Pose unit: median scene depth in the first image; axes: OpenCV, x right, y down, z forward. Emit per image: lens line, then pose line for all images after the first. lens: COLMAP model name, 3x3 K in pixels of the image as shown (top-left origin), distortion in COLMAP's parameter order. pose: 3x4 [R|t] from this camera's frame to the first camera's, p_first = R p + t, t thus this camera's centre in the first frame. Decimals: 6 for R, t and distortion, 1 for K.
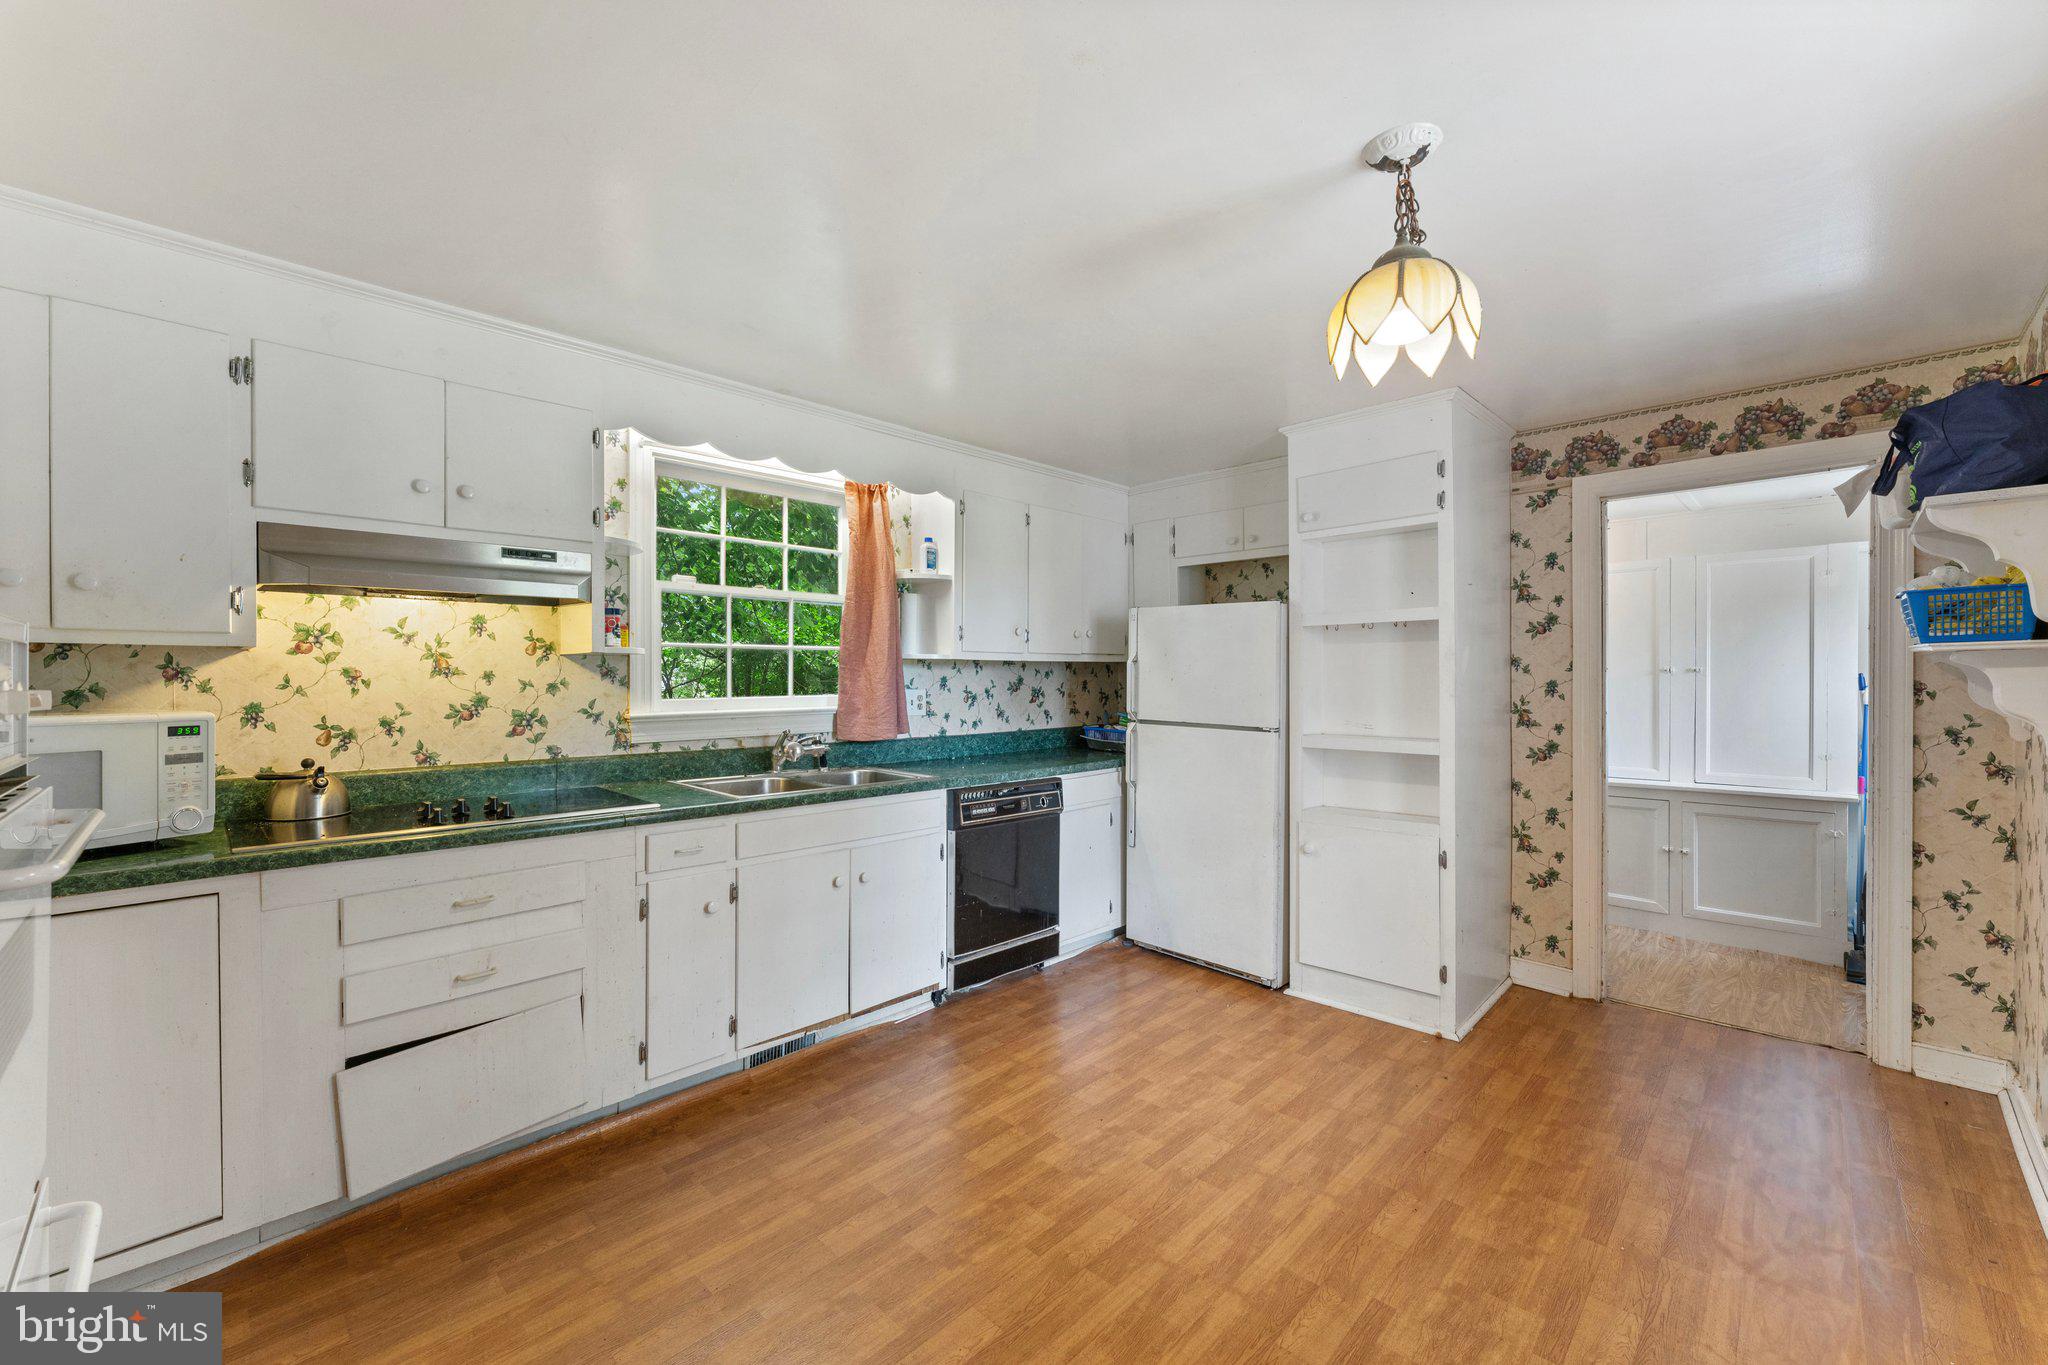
lens RADIAL K [[826.4, 0, 1021.9], [0, 826.4, 679.6], [0, 0, 1]] dist [0.006156, 0.000259]
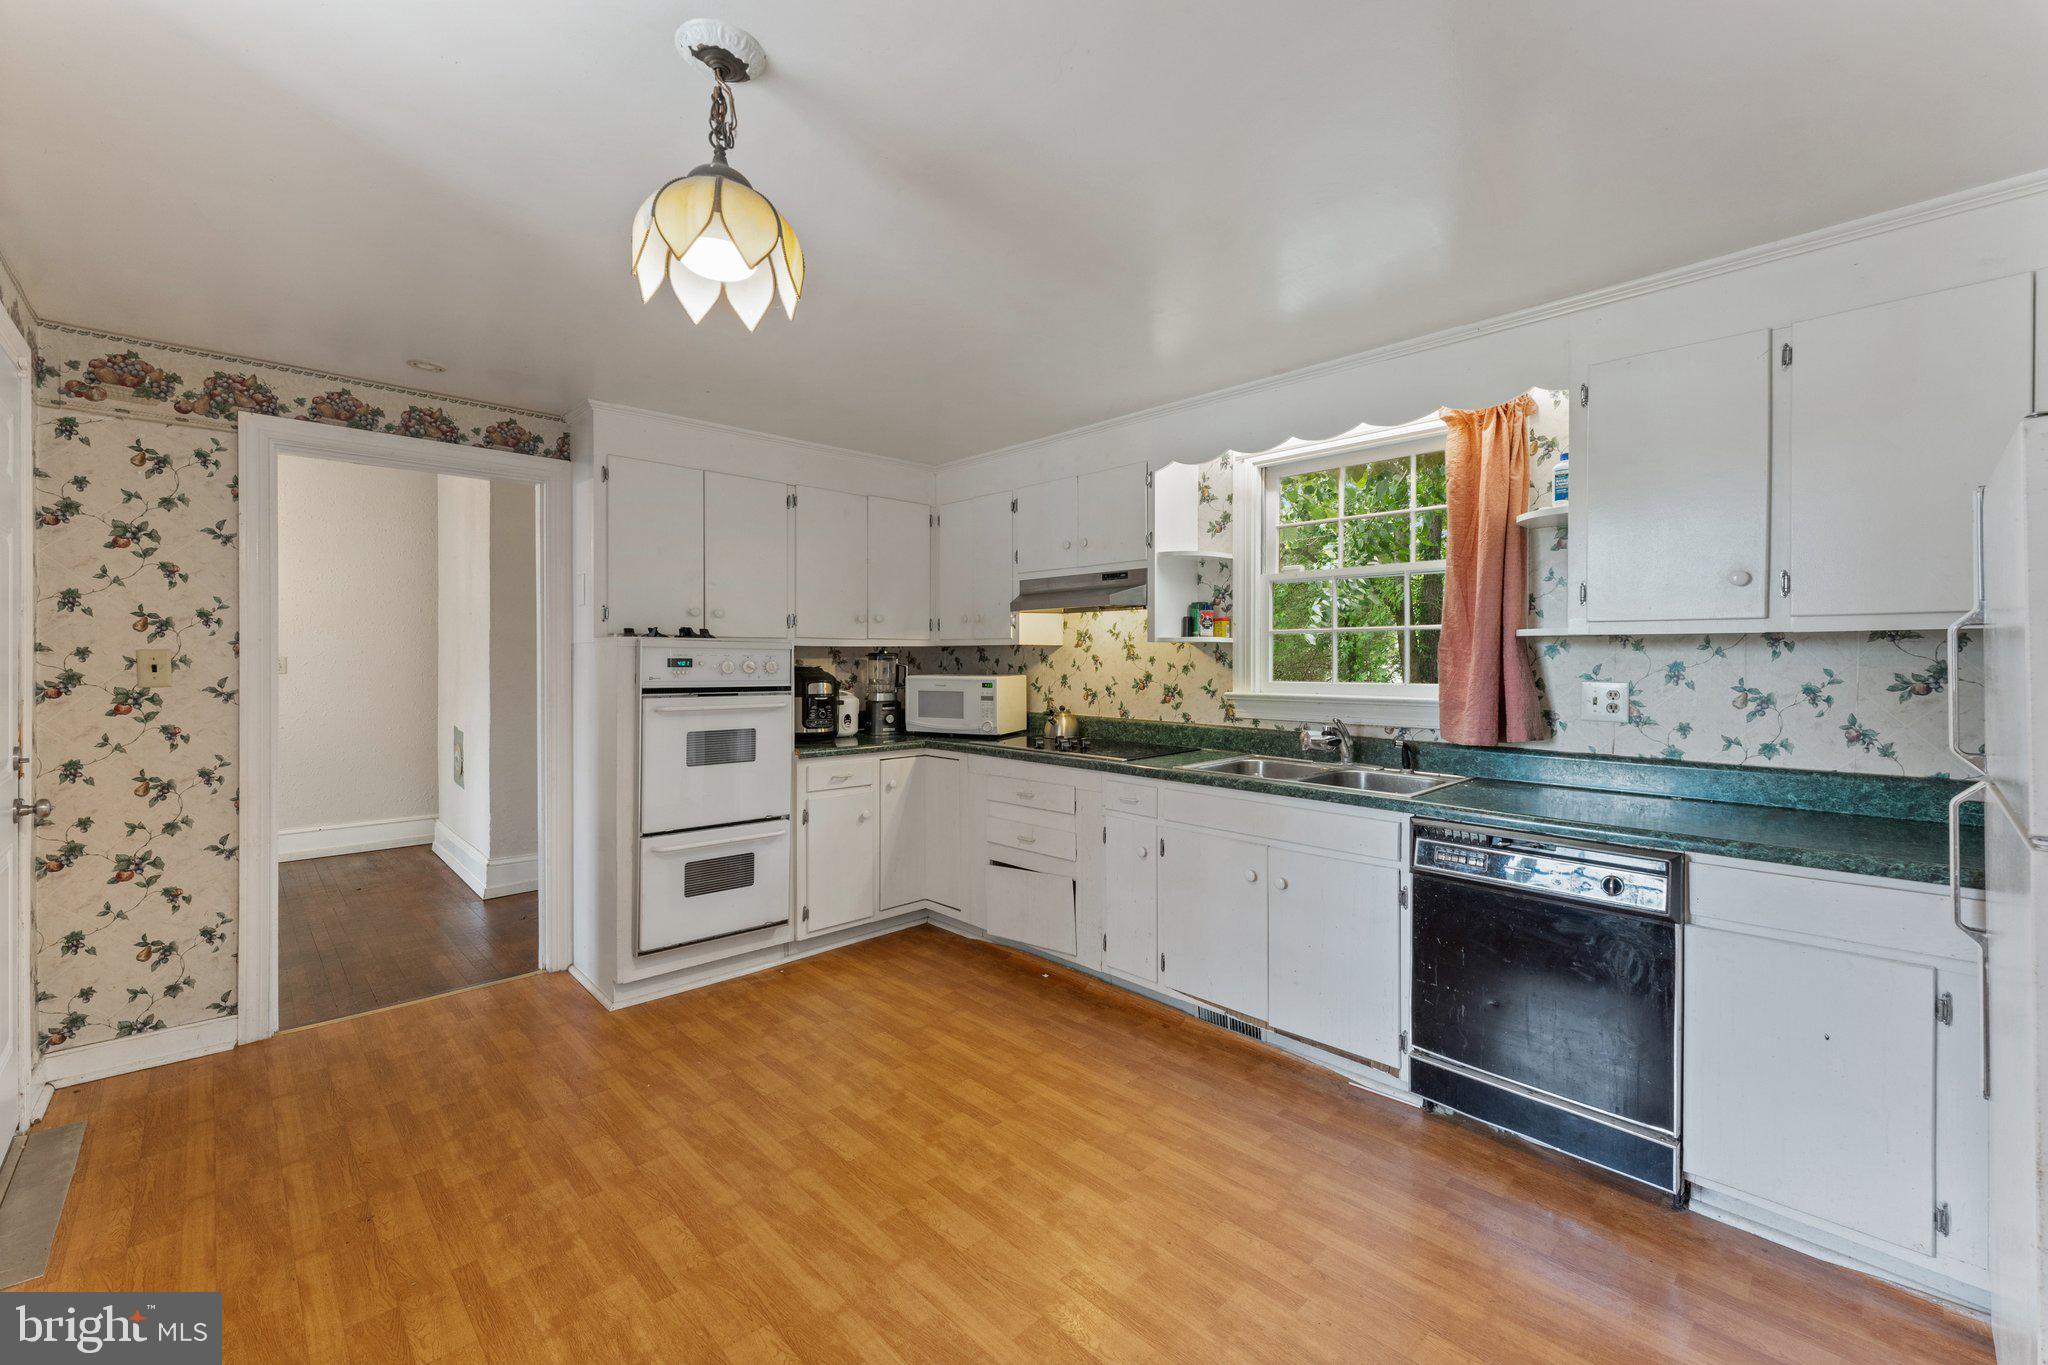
lens RADIAL K [[826.4, 0, 1021.5], [0, 826.4, 665.7], [0, 0, 1]] dist [0.006156, 0.000259]
pose [[-0.020265, 0.010292, -0.999742, 0.765355], [-0.004121, 0.999938, 0.010378, -0.007969], [0.999786, 0.004330, -0.020222, 0.780305]]
